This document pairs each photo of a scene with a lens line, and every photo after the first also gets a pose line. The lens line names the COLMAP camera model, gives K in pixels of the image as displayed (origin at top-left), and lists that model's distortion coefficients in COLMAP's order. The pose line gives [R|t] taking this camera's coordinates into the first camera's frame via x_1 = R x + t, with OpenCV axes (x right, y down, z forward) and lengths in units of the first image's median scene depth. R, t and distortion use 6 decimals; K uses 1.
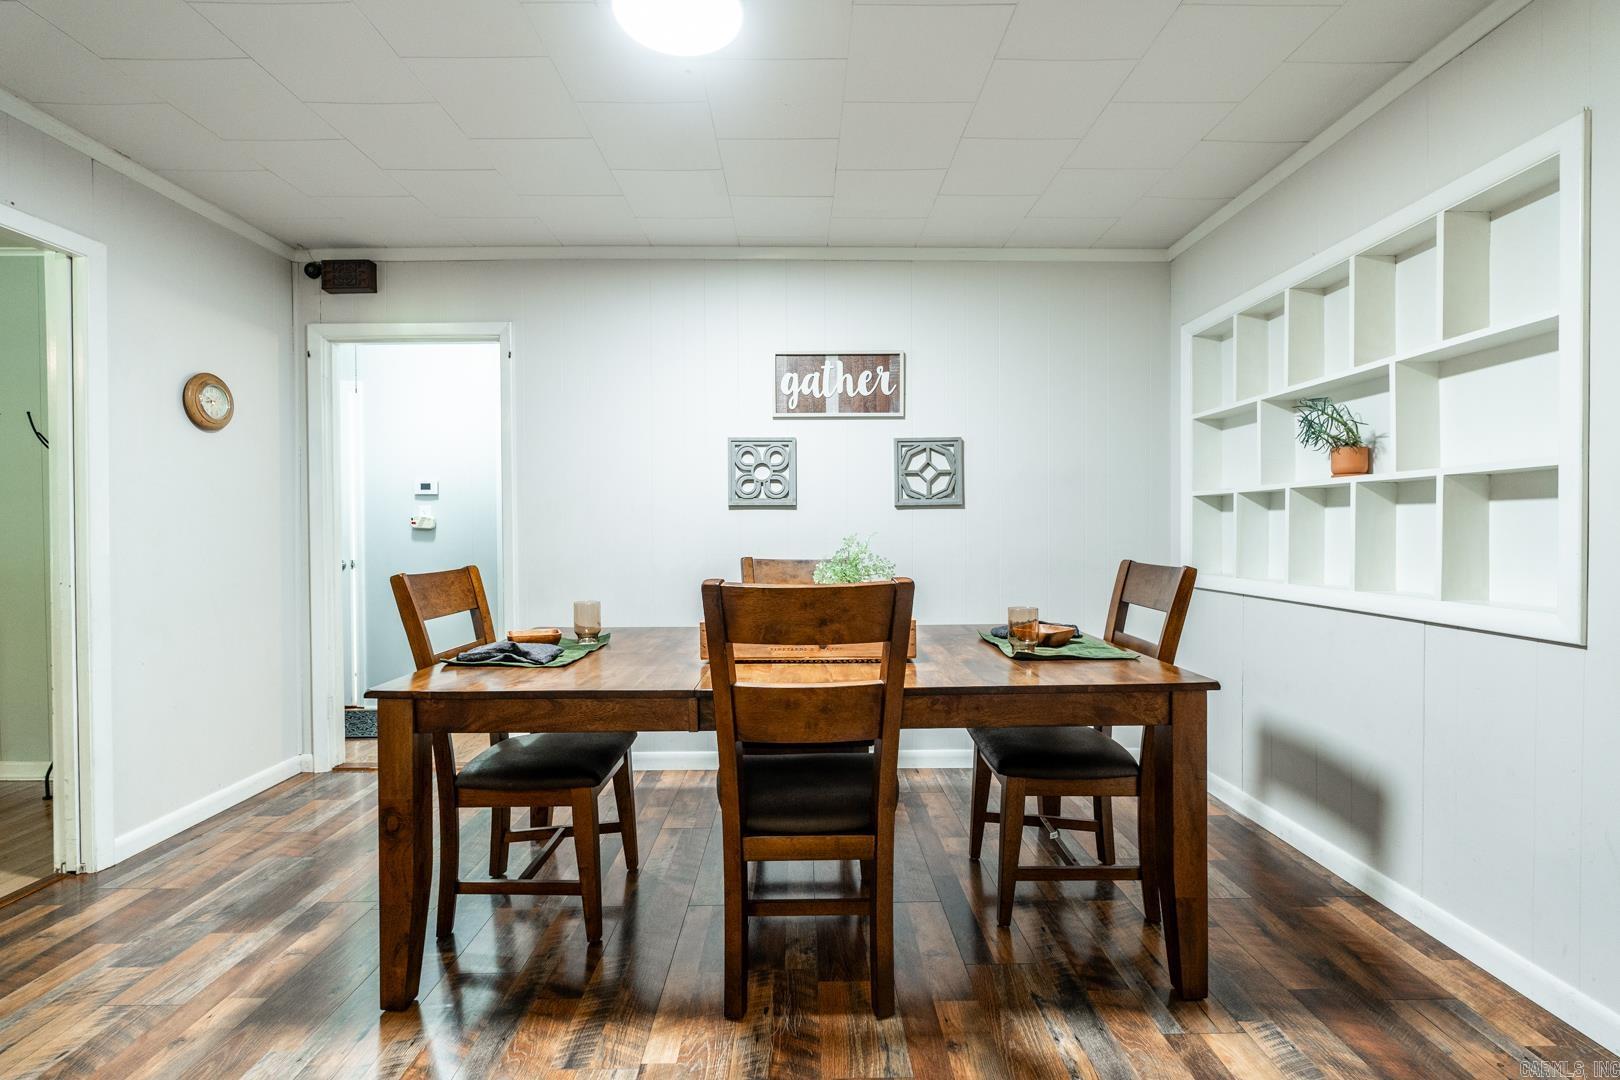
lens RADIAL K [[715.1, 0, 811.9], [0, 715.1, 537.6], [0, 0, 1]] dist [0.000053, 0.000305]
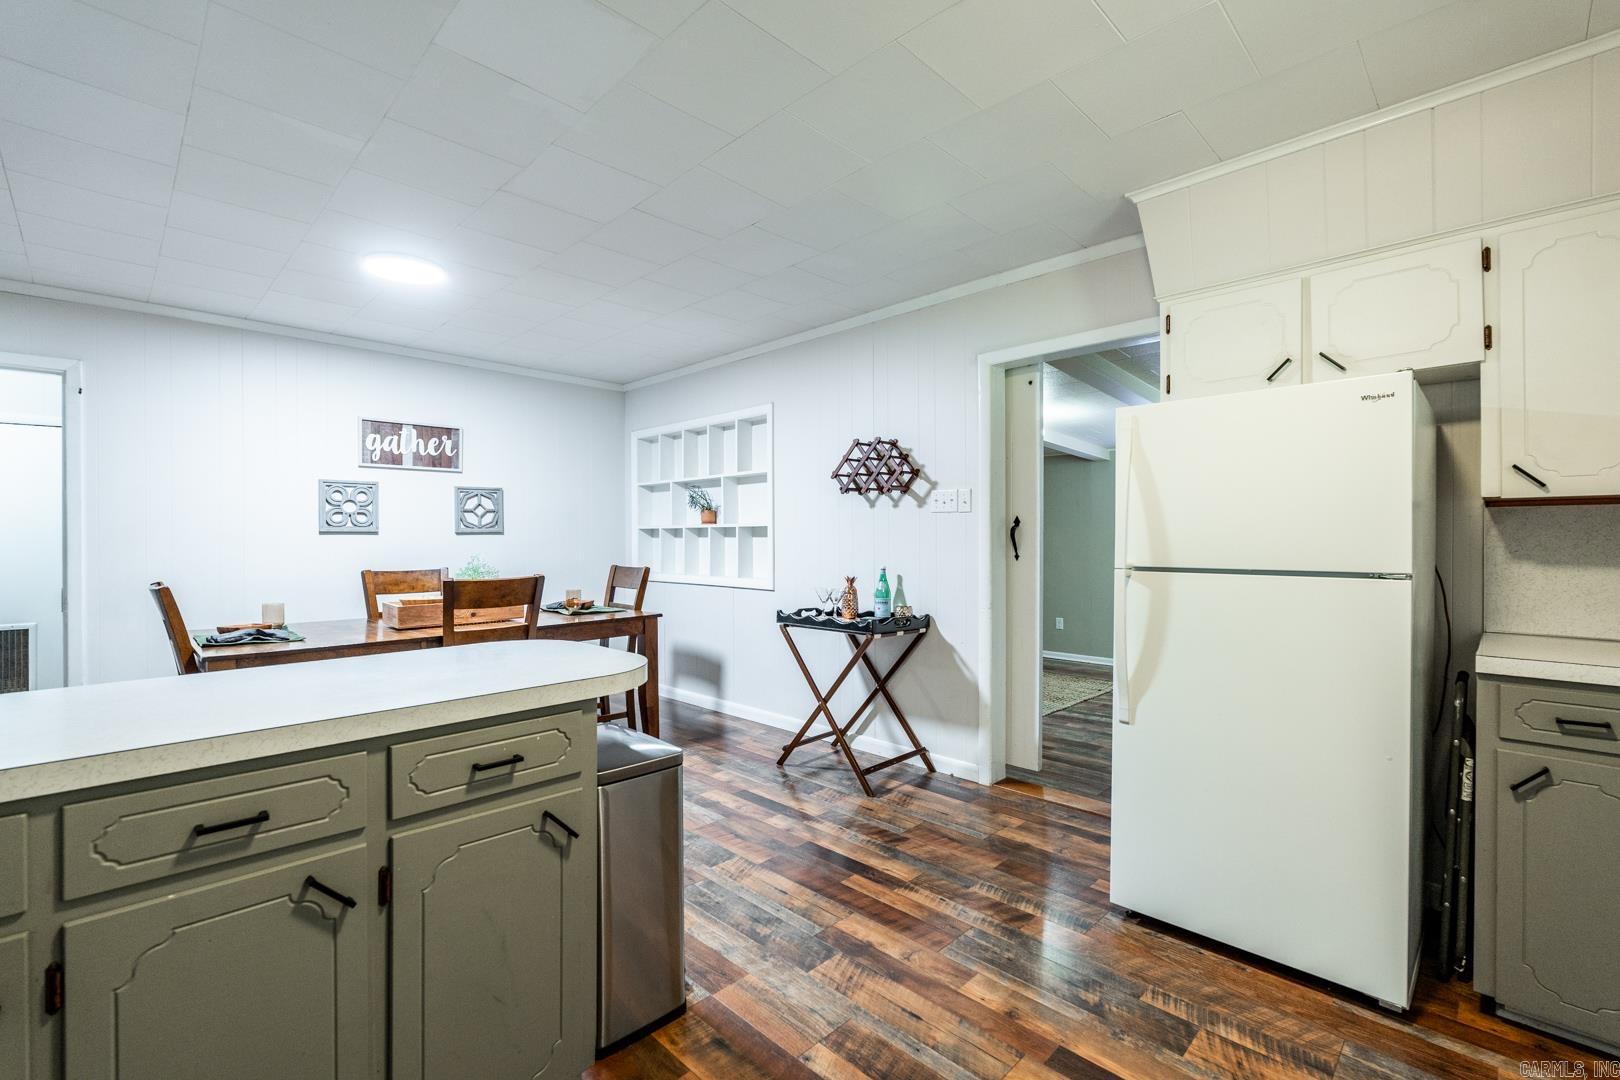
lens RADIAL K [[715.1, 0, 811.9], [0, 715.1, 537.6], [0, 0, 1]] dist [0.000053, 0.000305]
pose [[0.710261, 0.001424, 0.703937, -0.395668], [0.010104, 0.999874, -0.012217, -0.009365], [-0.703866, 0.015790, 0.710157, -0.546026]]
